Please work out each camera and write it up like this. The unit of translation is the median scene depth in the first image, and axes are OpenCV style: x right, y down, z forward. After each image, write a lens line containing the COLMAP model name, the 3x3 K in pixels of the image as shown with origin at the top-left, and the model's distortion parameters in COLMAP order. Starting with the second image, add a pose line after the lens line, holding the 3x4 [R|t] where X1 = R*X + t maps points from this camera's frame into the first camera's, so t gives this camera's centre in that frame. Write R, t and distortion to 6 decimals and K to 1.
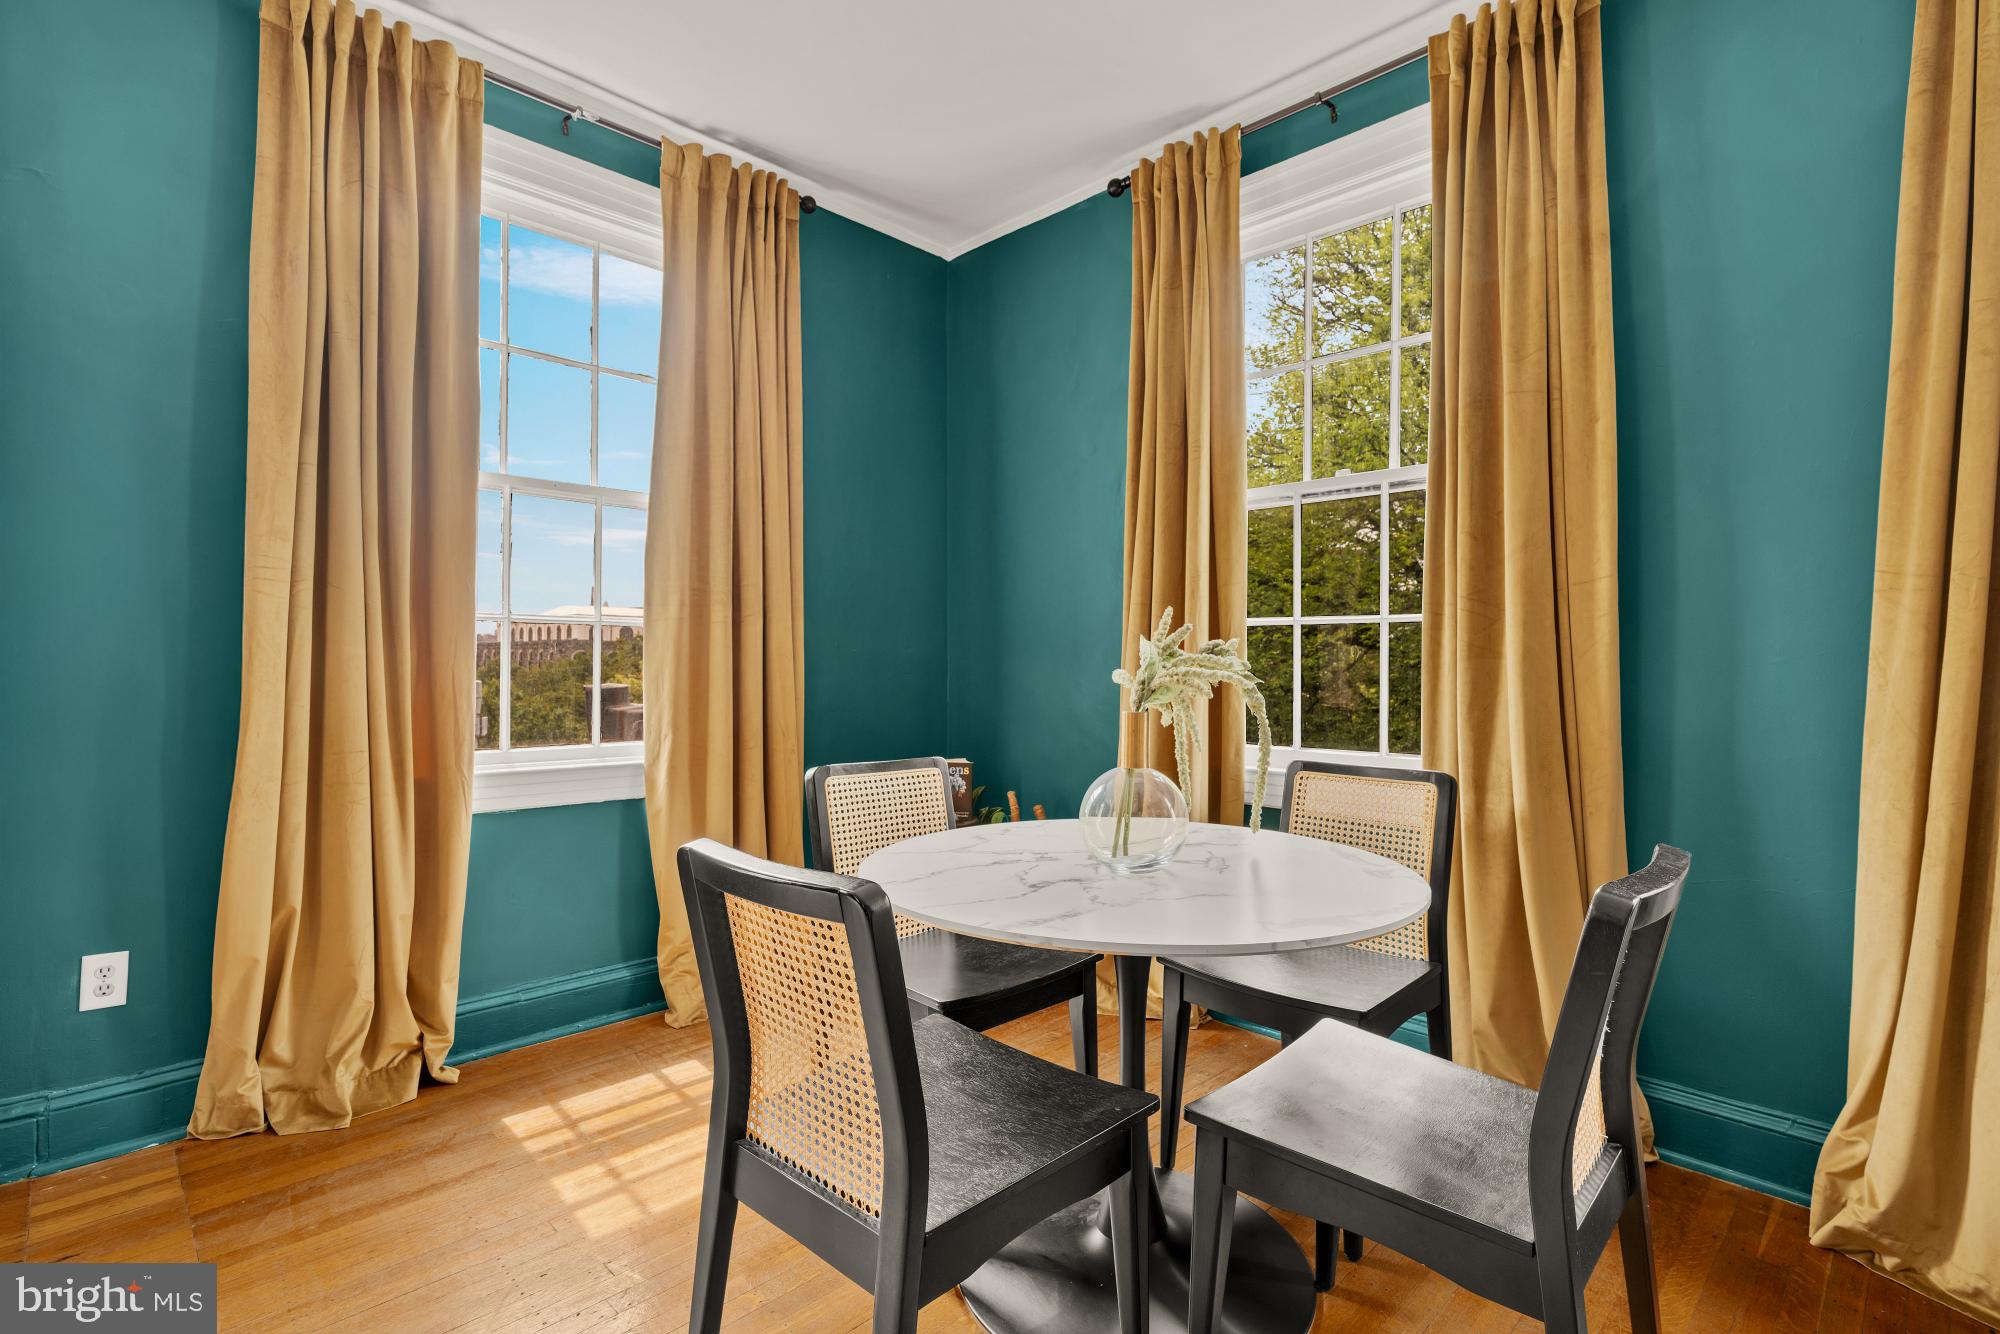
lens RADIAL K [[940.4, 0, 1003.3], [0, 940.4, 665.6], [0, 0, 1]] dist [0.002690, 0.000280]
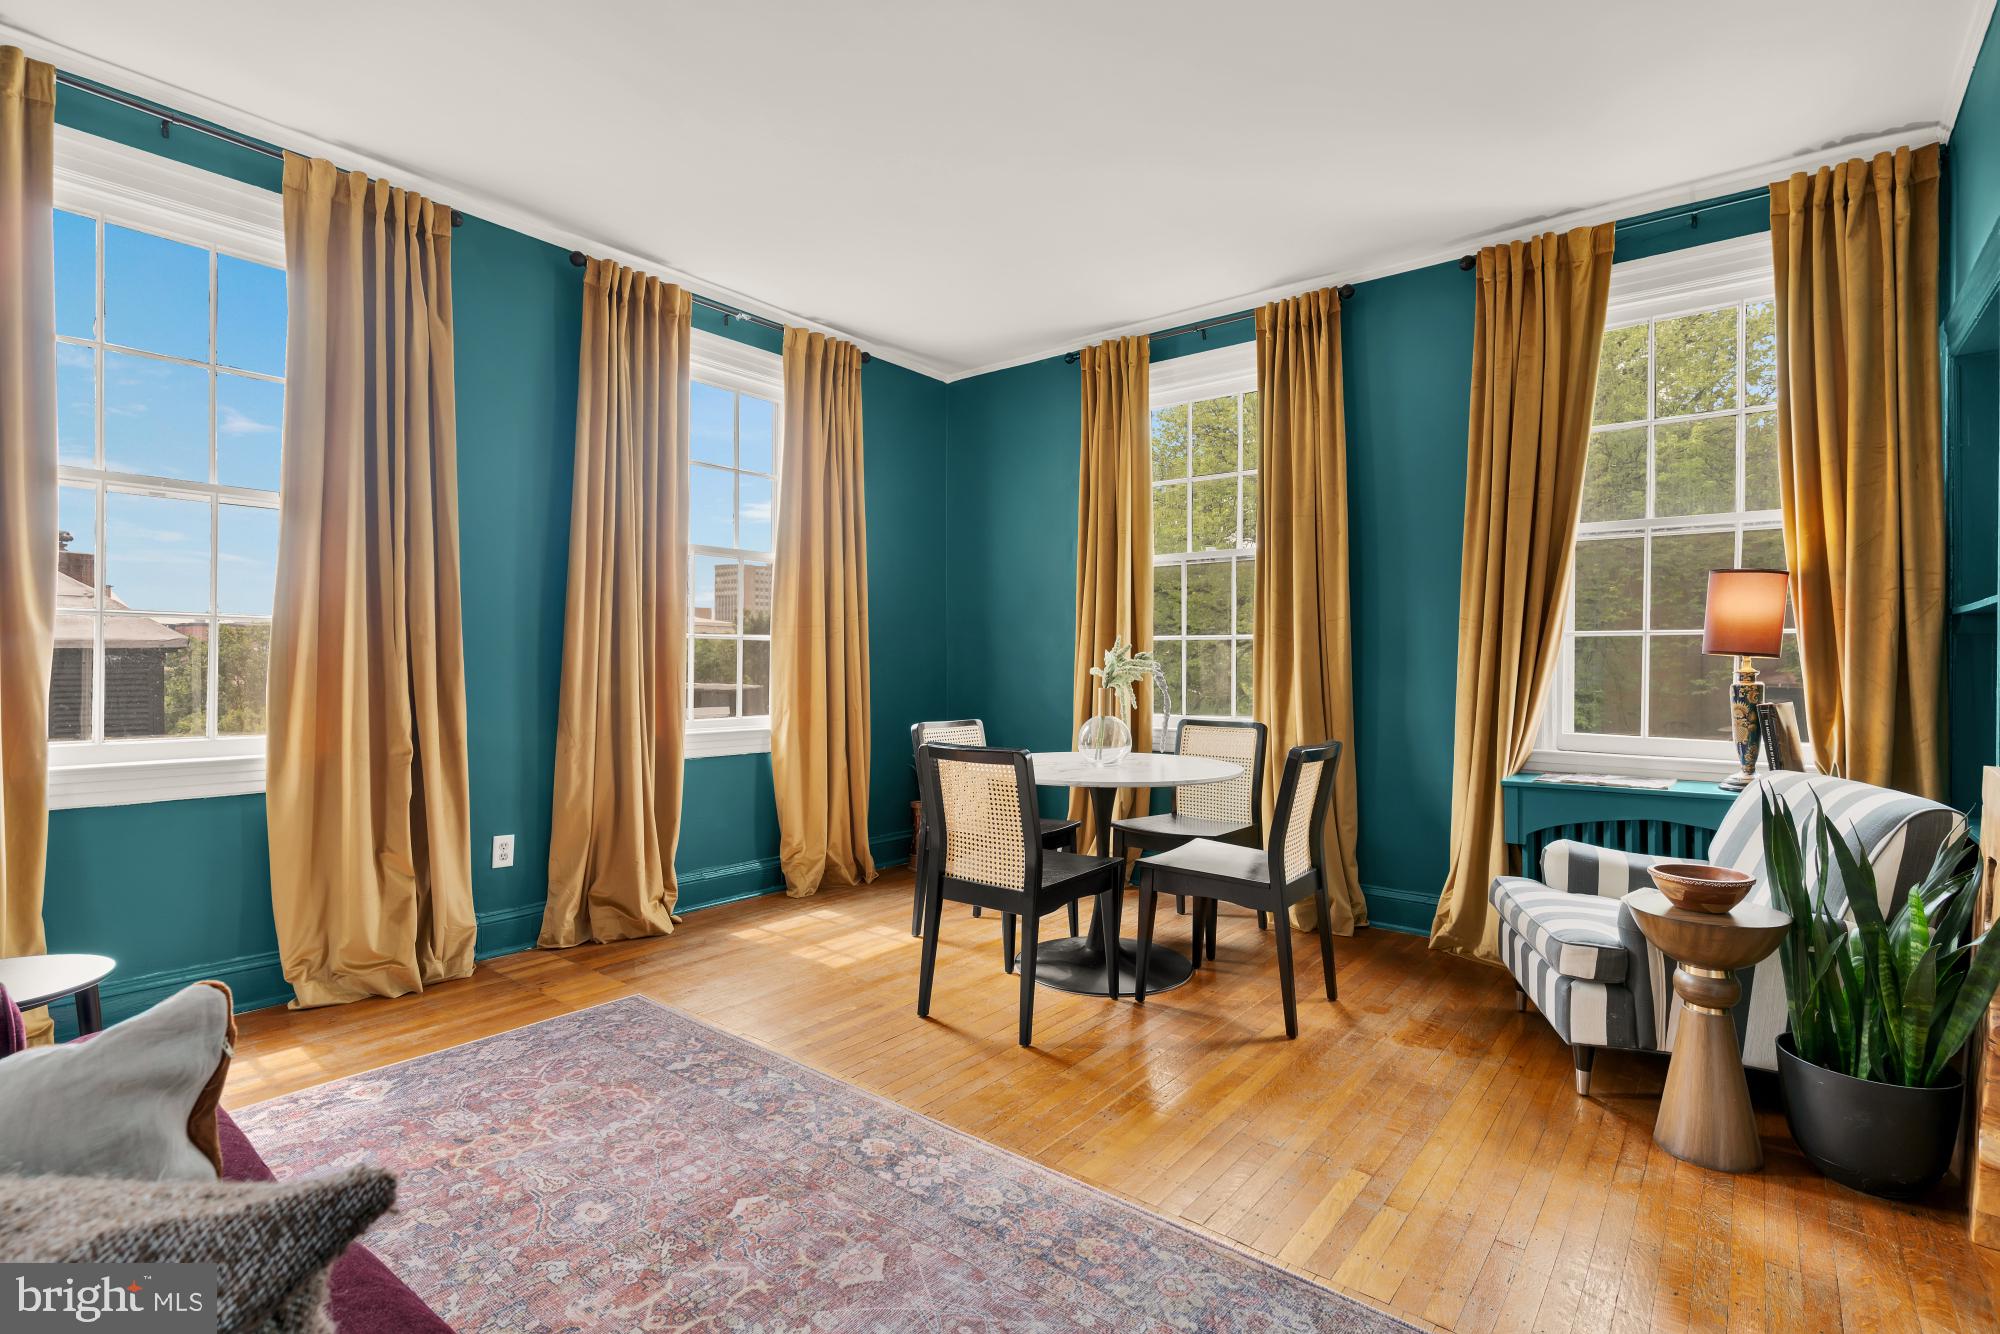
lens RADIAL K [[957.9, 0, 1013.9], [0, 957.9, 662.5], [0, 0, 1]] dist [-0.001215, -0.000034]
pose [[0.992060, -0.001326, 0.125755, -0.191335], [0.001711, 0.999994, -0.002953, 0.000223], [-0.125750, 0.003145, 0.992057, -0.618247]]
